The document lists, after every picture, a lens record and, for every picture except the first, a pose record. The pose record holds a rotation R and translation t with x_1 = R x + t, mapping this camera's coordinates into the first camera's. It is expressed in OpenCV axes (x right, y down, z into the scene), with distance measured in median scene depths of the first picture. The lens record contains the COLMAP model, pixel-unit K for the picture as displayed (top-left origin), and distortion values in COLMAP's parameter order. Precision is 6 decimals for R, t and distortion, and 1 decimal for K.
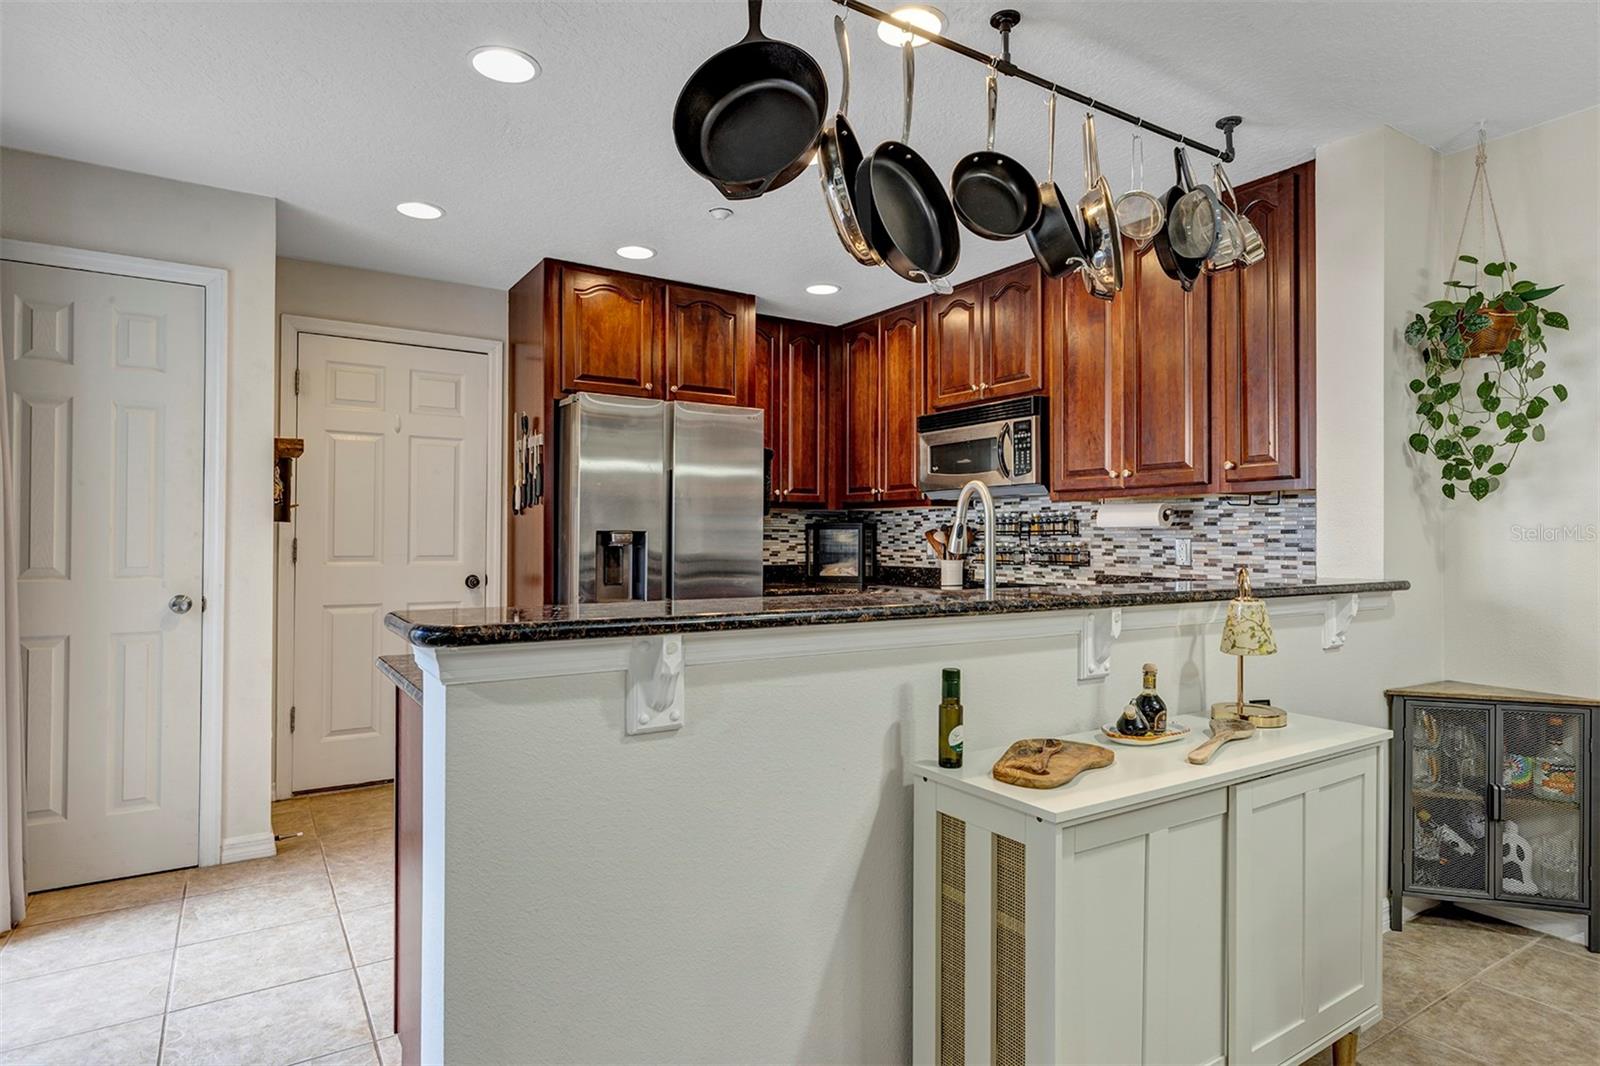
lens RADIAL K [[896.4, 0, 798.6], [0, 896.4, 531.1], [0, 0, 1]] dist [0.009002, -0.000975]
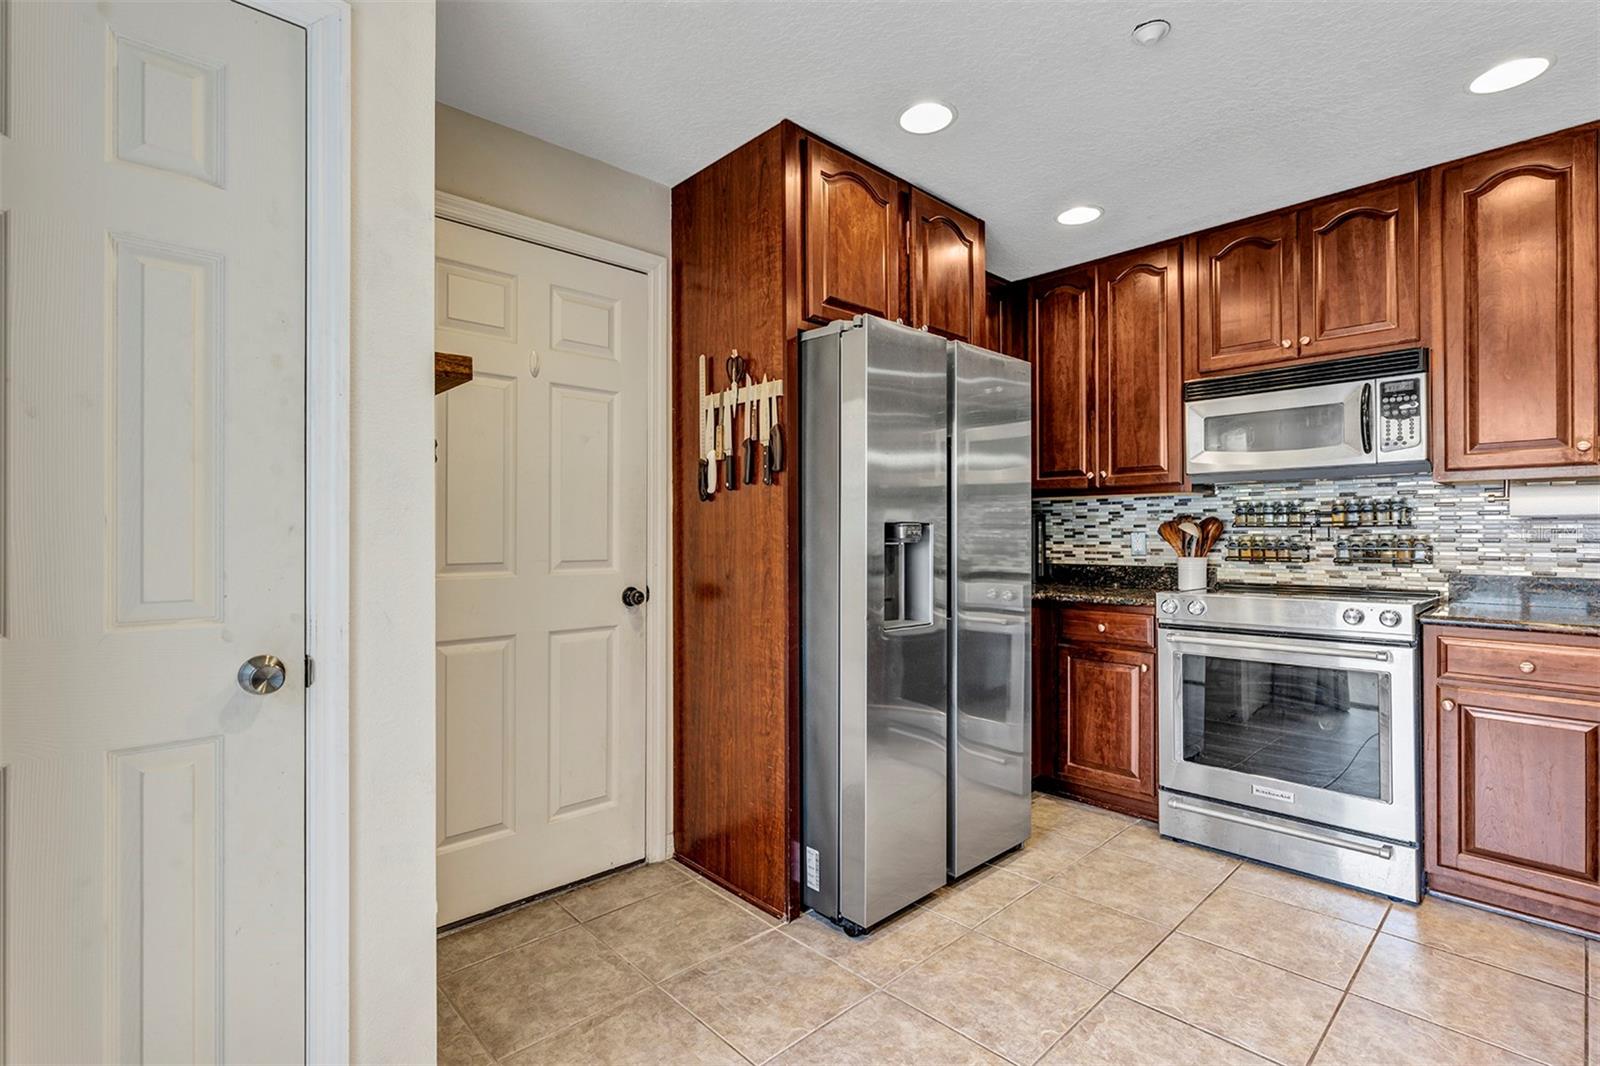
lens RADIAL K [[753.4, 0, 792.6], [0, 753.4, 530.8], [0, 0, 1]] dist [-0.003006, 0.000002]
pose [[0.983149, -0.005162, 0.182733, -0.381922], [0.004147, 0.999974, 0.005935, 0.002220], [-0.182759, -0.005077, 0.983145, 0.439125]]
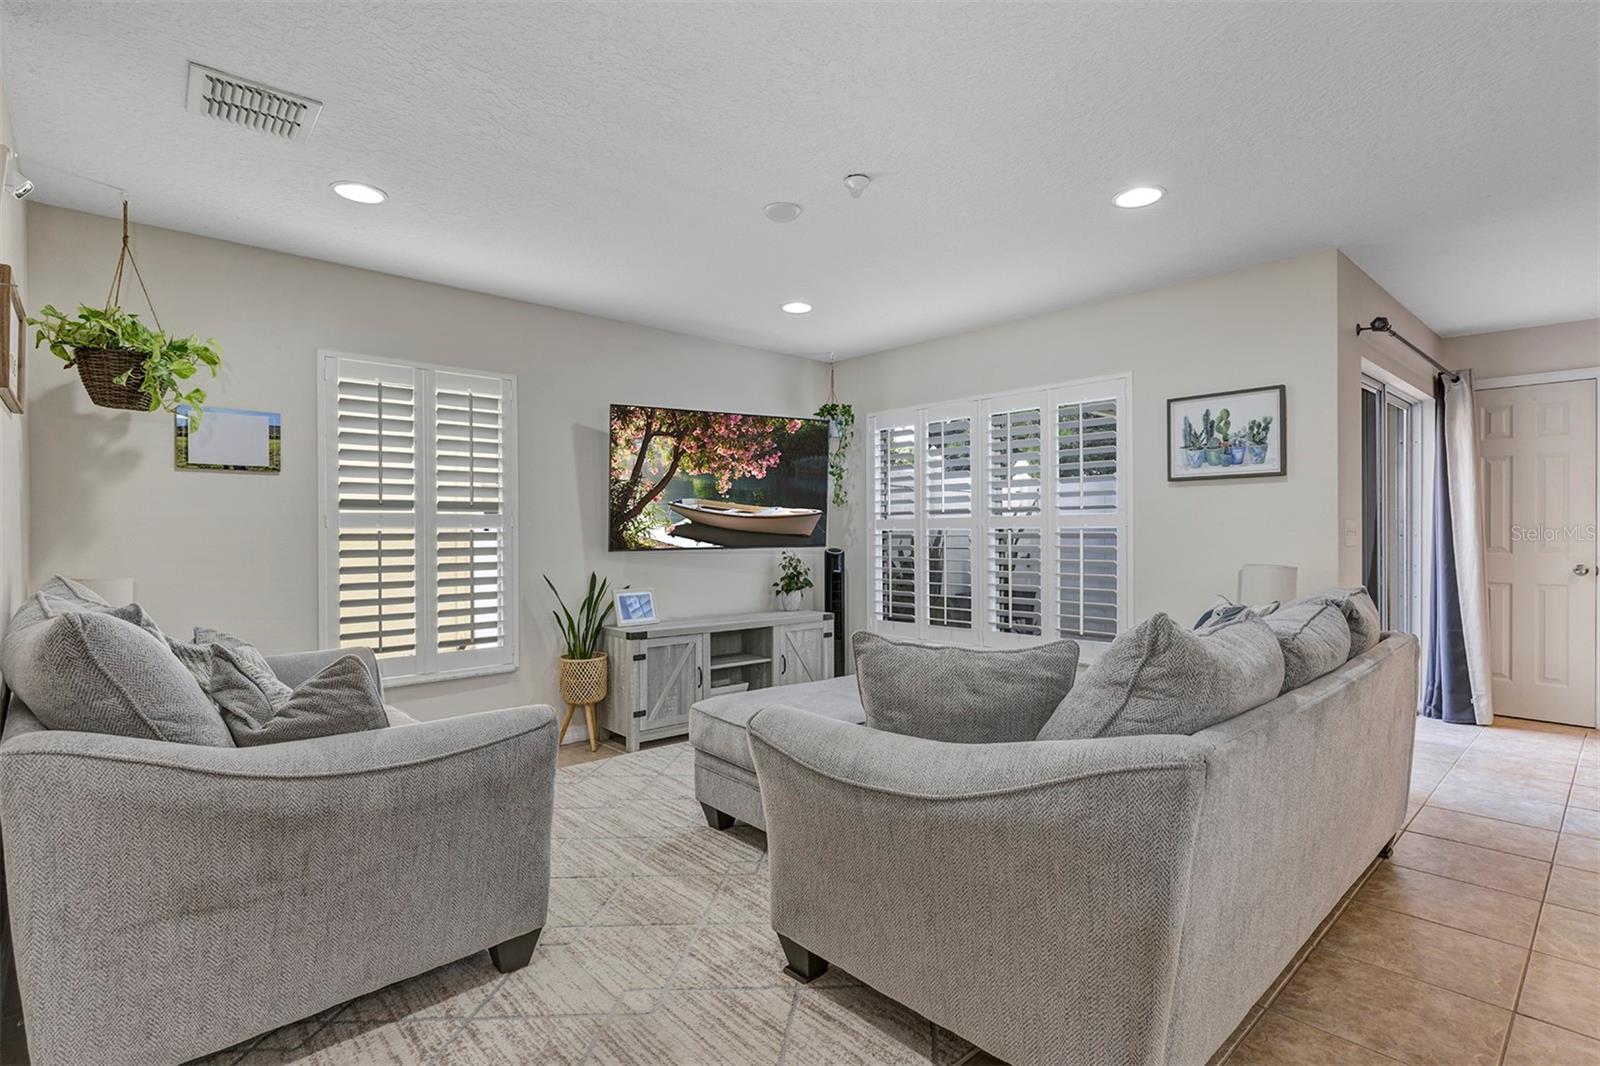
lens RADIAL K [[829.6, 0, 798.3], [0, 829.6, 522.0], [0, 0, 1]] dist [0.026736, 0.001452]
pose [[0.199977, -0.003307, -0.979795, 0.462167], [0.008364, 0.999964, -0.001668, -0.015007], [0.979765, -0.007862, 0.199998, -0.600757]]
